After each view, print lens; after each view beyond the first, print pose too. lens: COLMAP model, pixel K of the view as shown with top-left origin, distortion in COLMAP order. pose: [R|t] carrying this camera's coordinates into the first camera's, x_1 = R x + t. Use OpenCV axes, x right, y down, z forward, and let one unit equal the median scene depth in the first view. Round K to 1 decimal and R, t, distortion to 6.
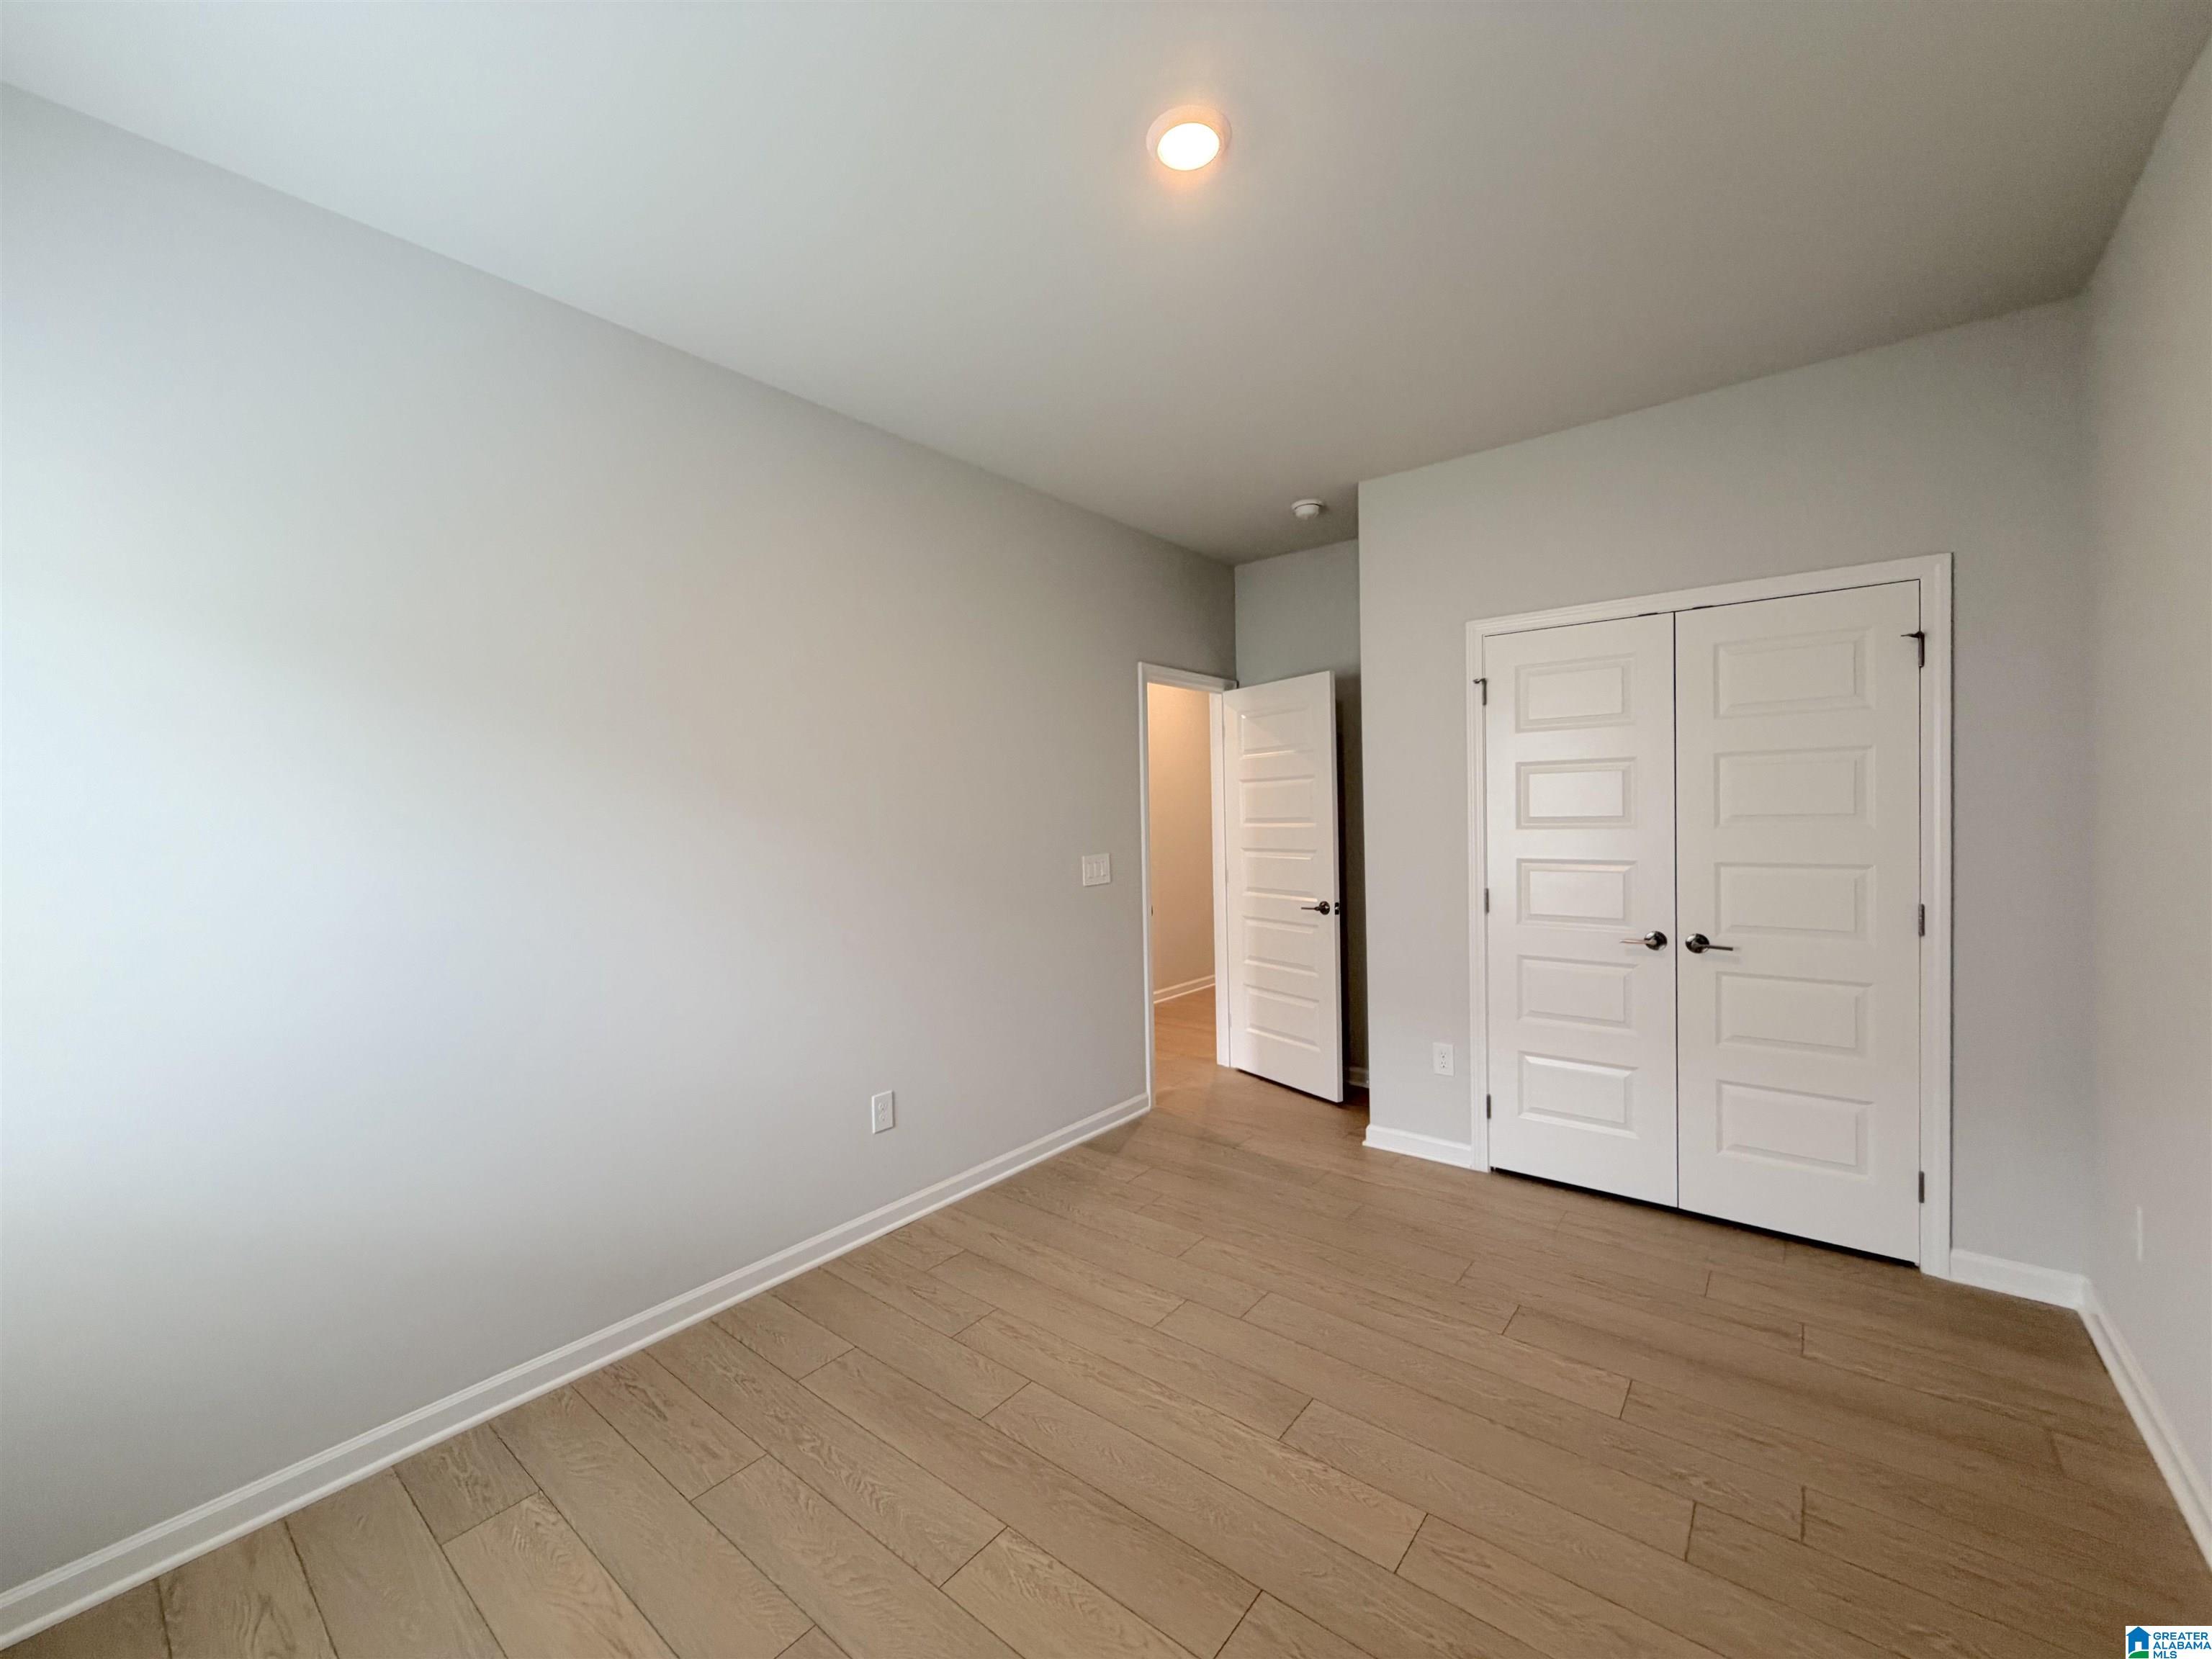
lens RADIAL K [[883.3, 0, 1097.2], [0, 883.3, 821.7], [0, 0, 1]] dist [0.002538, -0.000288]
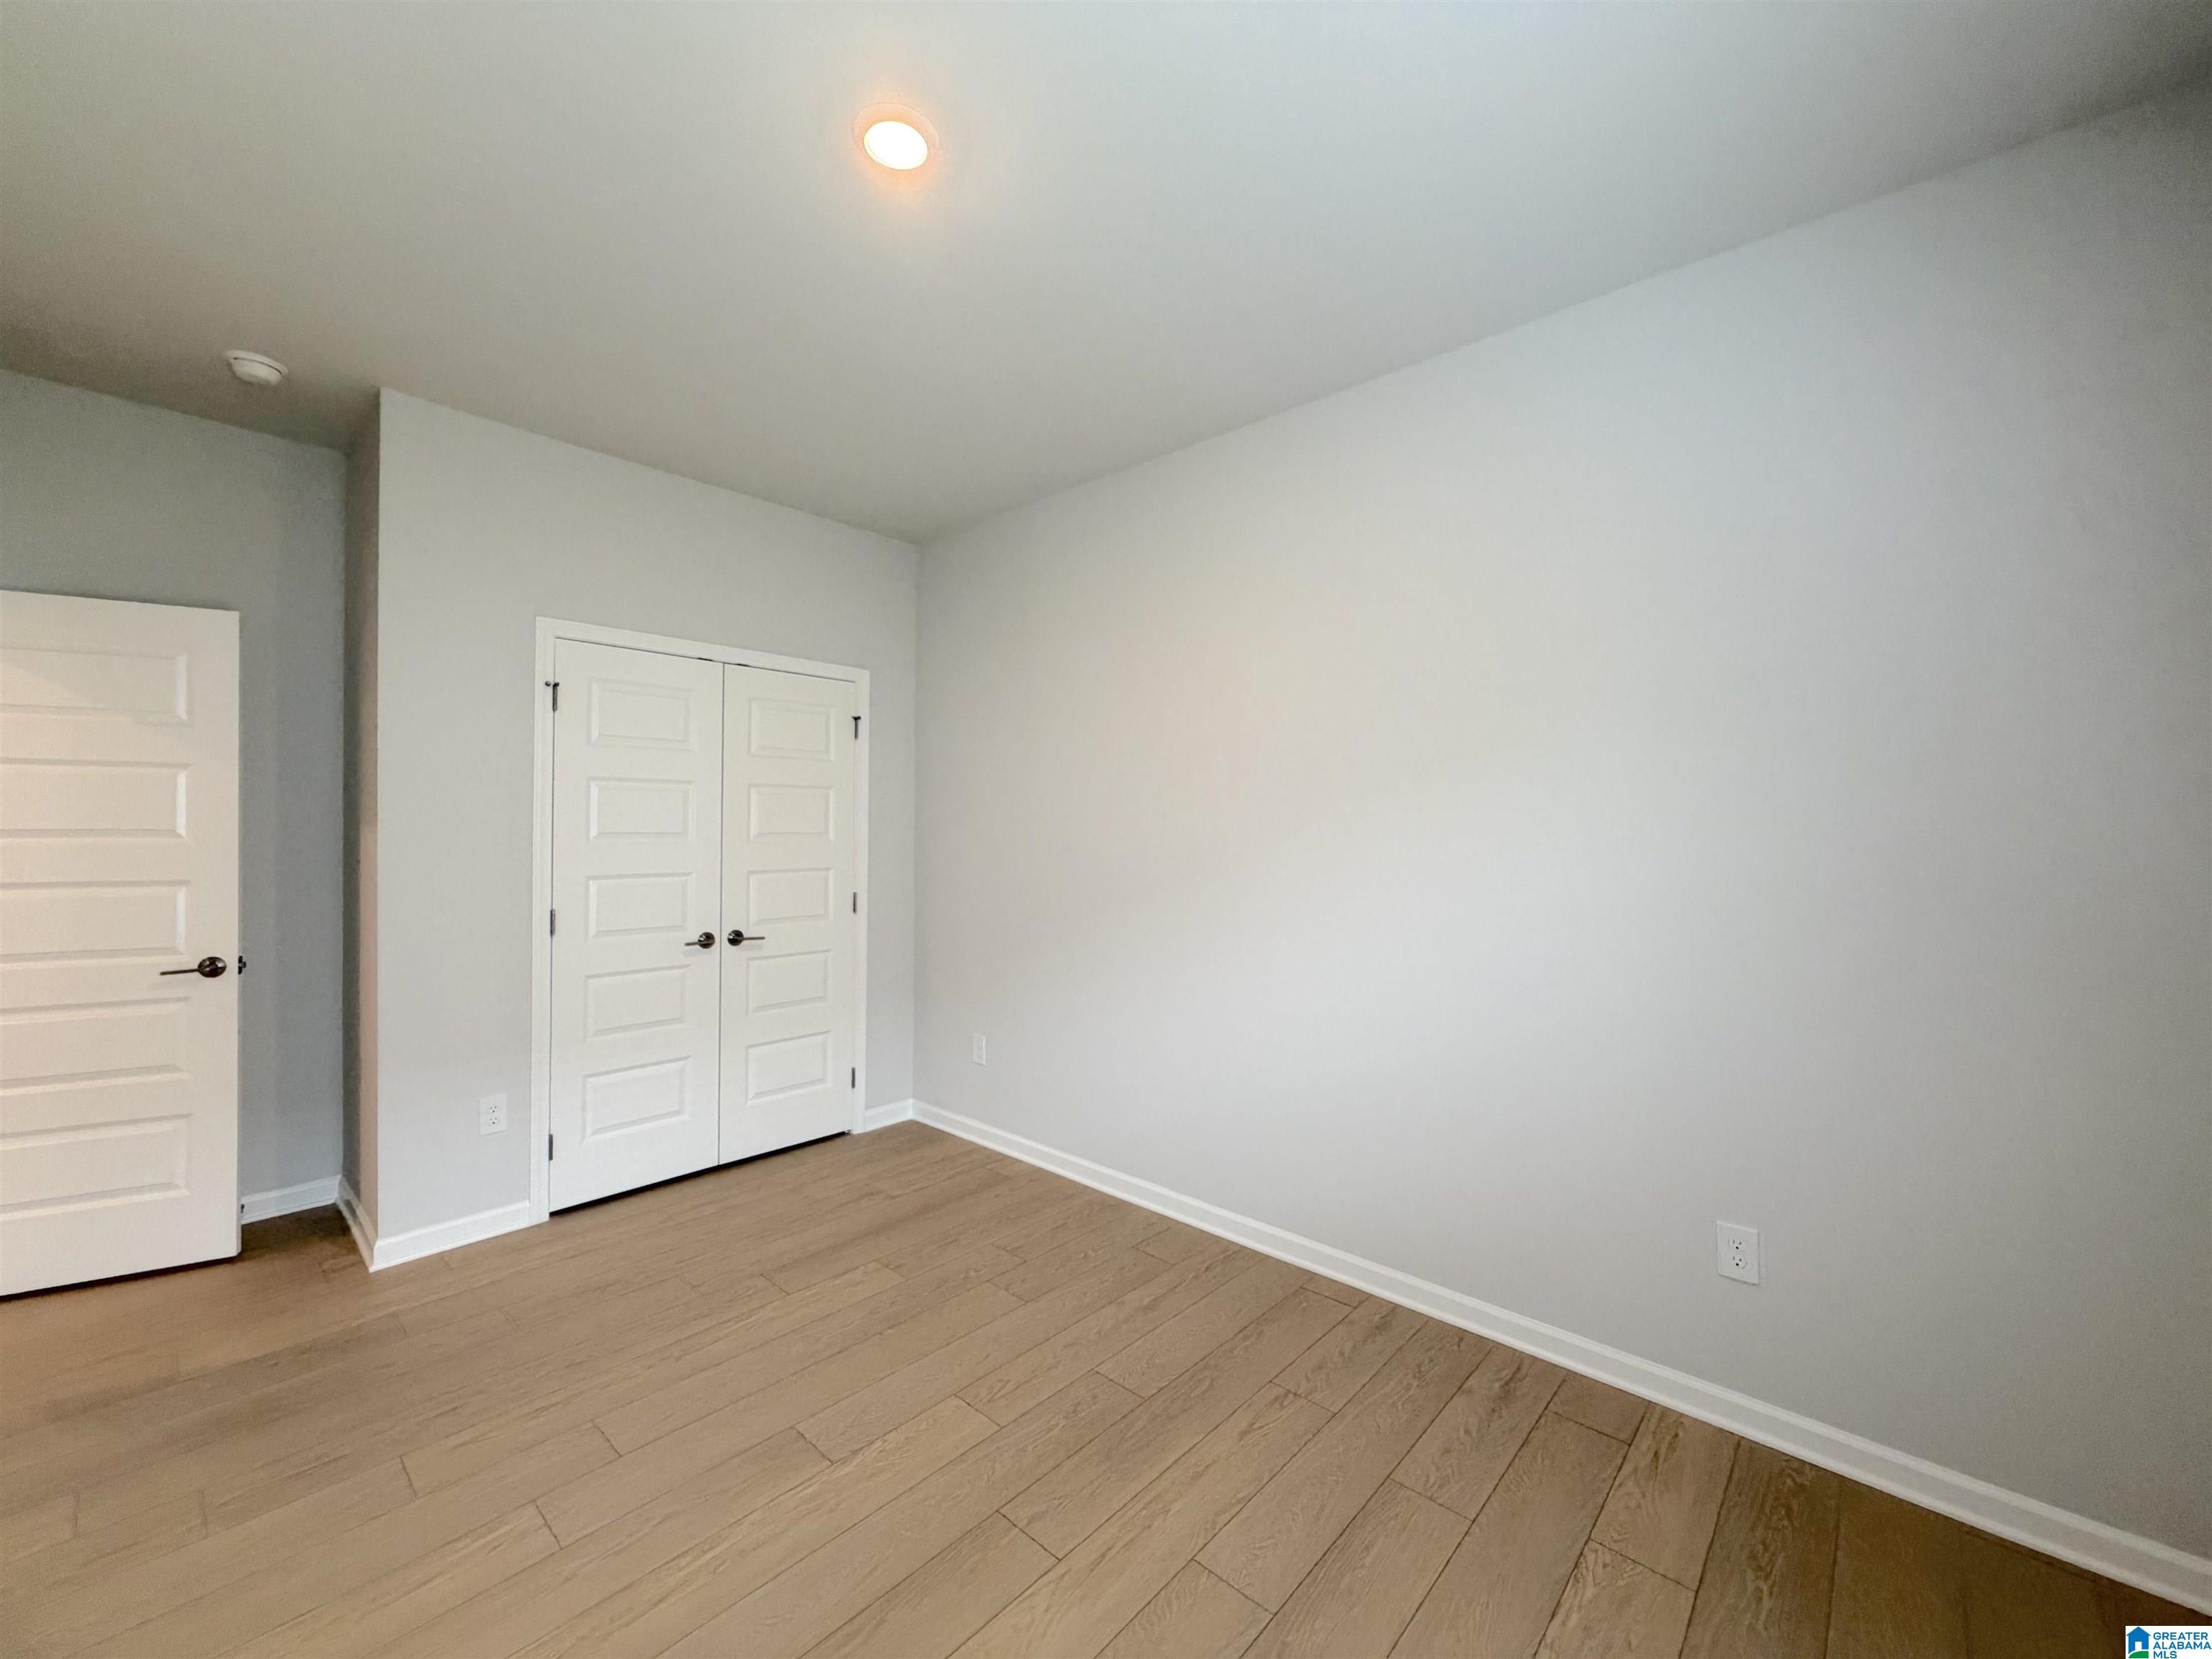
lens RADIAL K [[883.3, 0, 1093.4], [0, 883.3, 826.8], [0, 0, 1]] dist [0.002538, -0.000288]
pose [[0.062414, 0.022406, 0.997799, -0.505587], [0.001068, 0.999746, -0.022517, 0.012160], [-0.998050, 0.002471, 0.062374, 0.429390]]
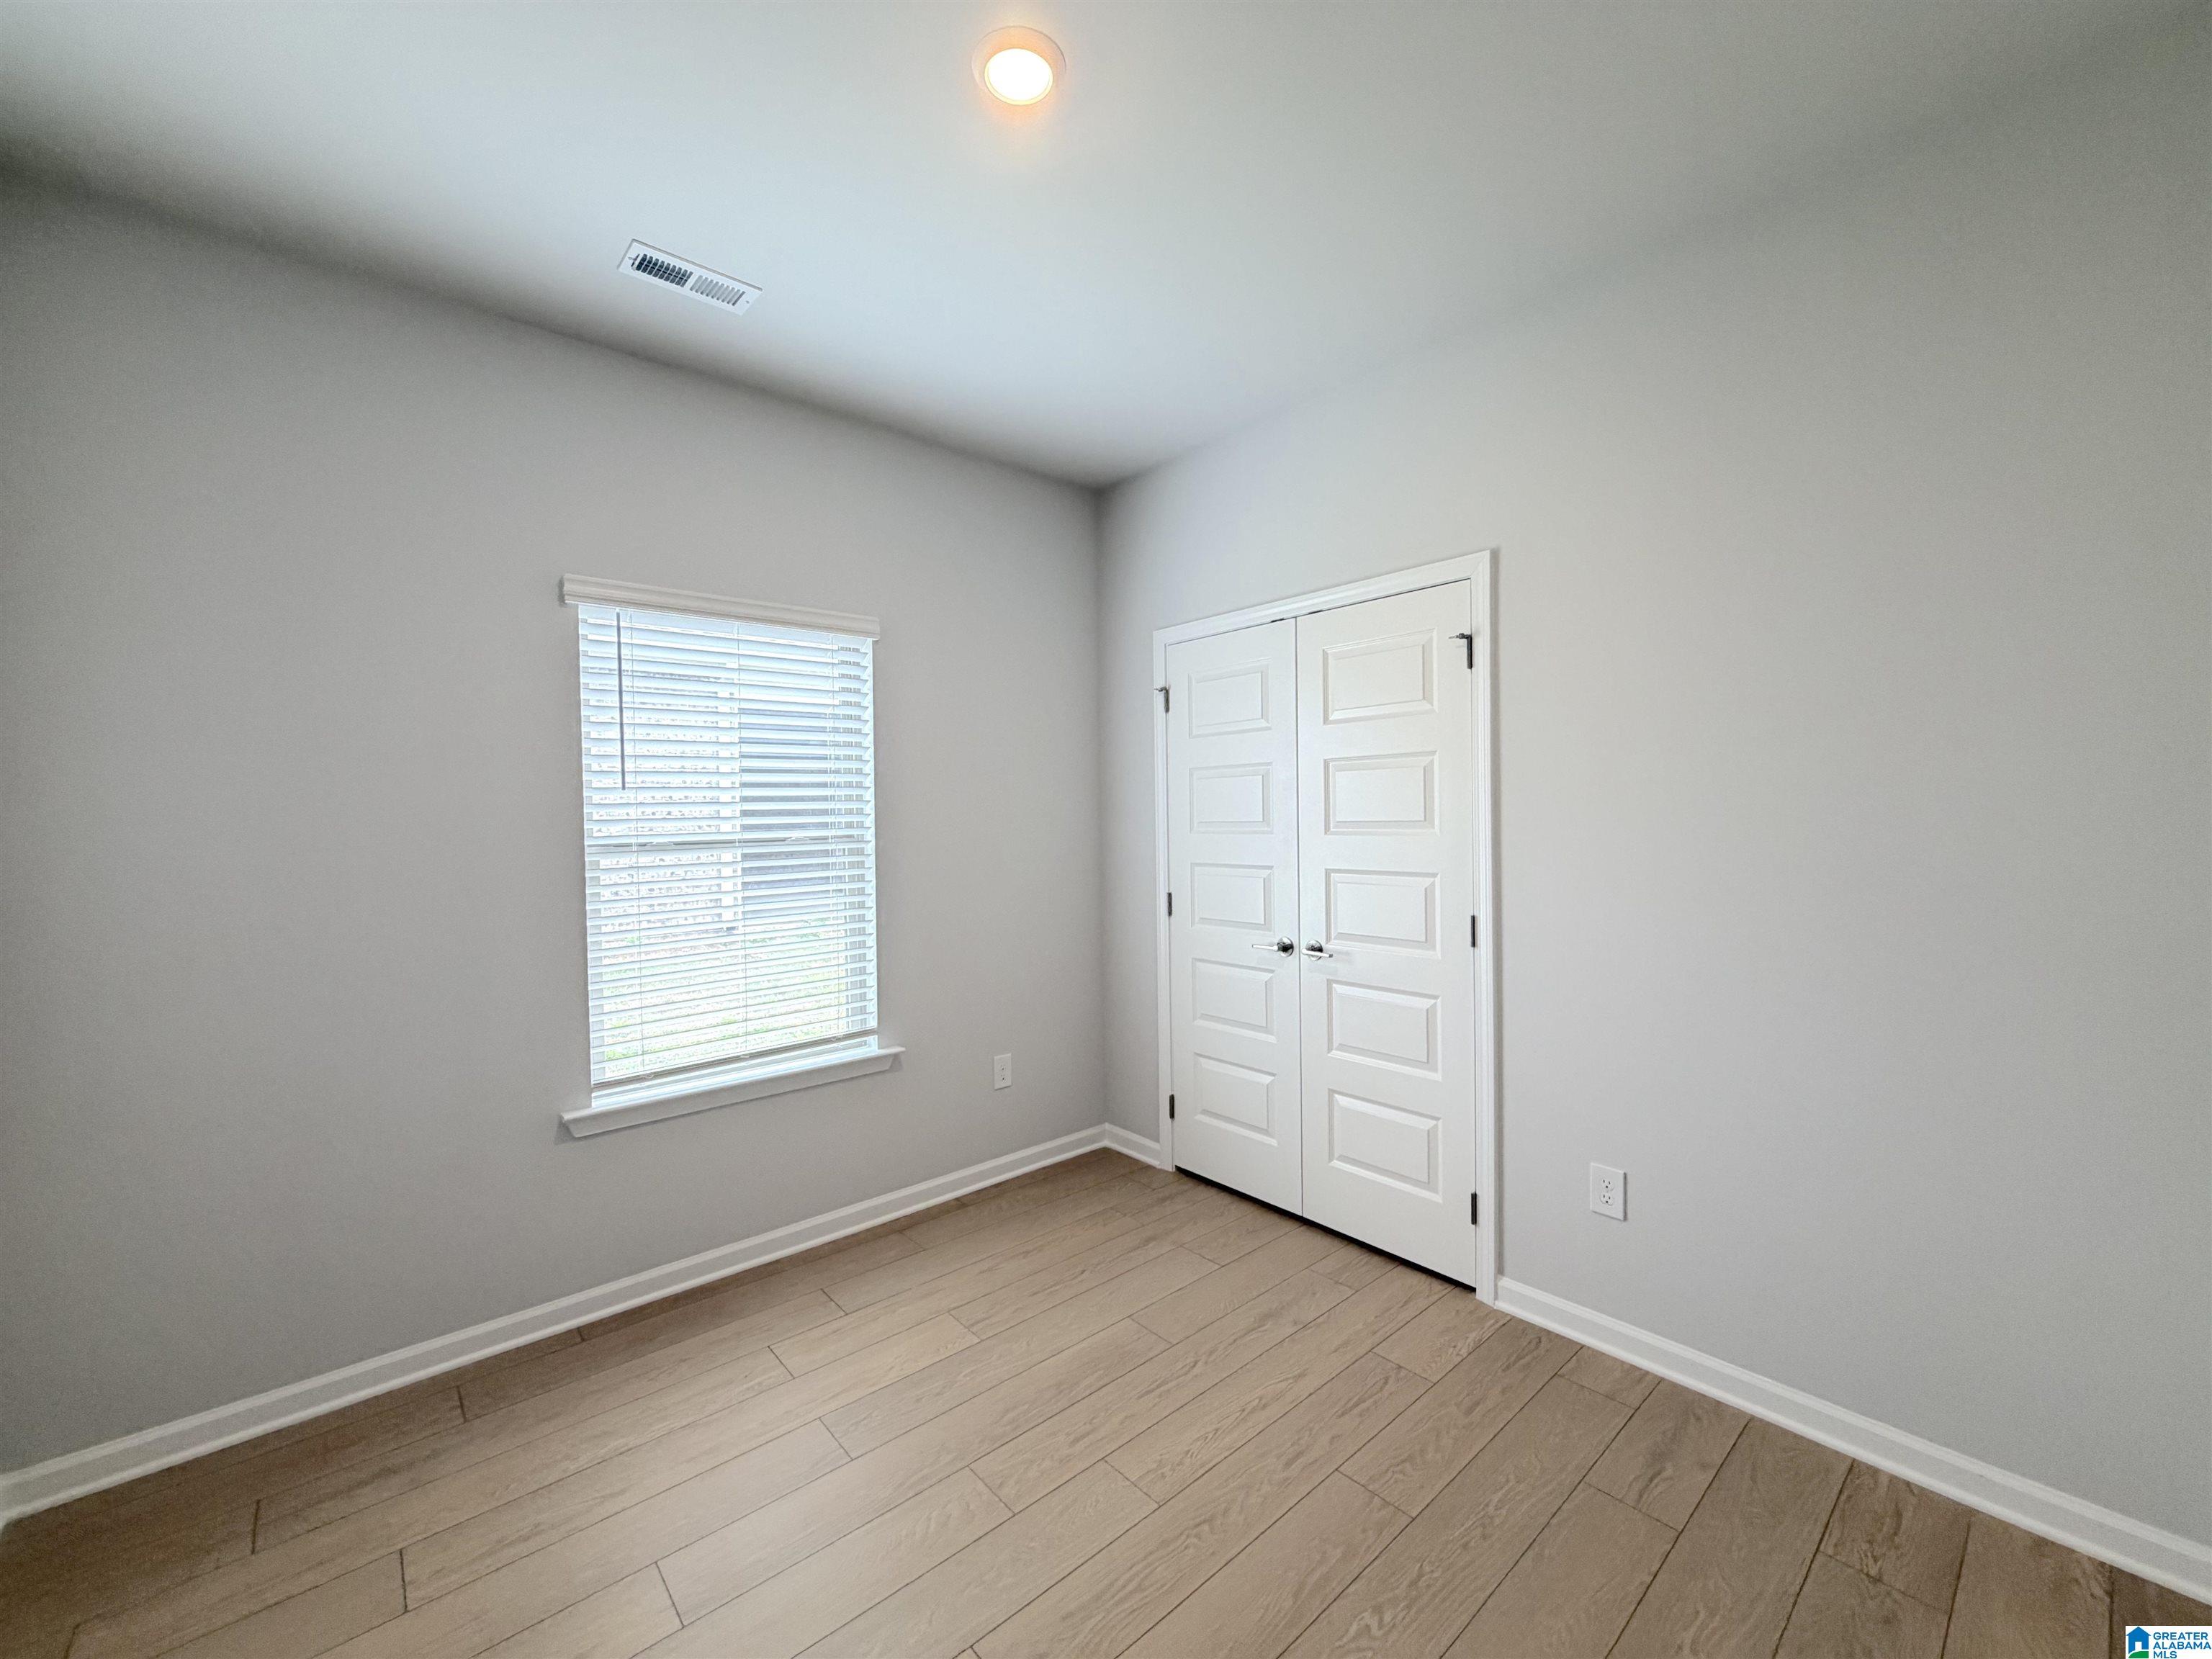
lens RADIAL K [[883.3, 0, 1092.1], [0, 883.3, 815.6], [0, 0, 1]] dist [0.002538, -0.000288]
pose [[0.981434, 0.000736, -0.191799, 0.619211], [-0.002015, 0.999977, -0.006470, -0.006665], [0.191790, 0.006737, 0.981413, -0.020854]]
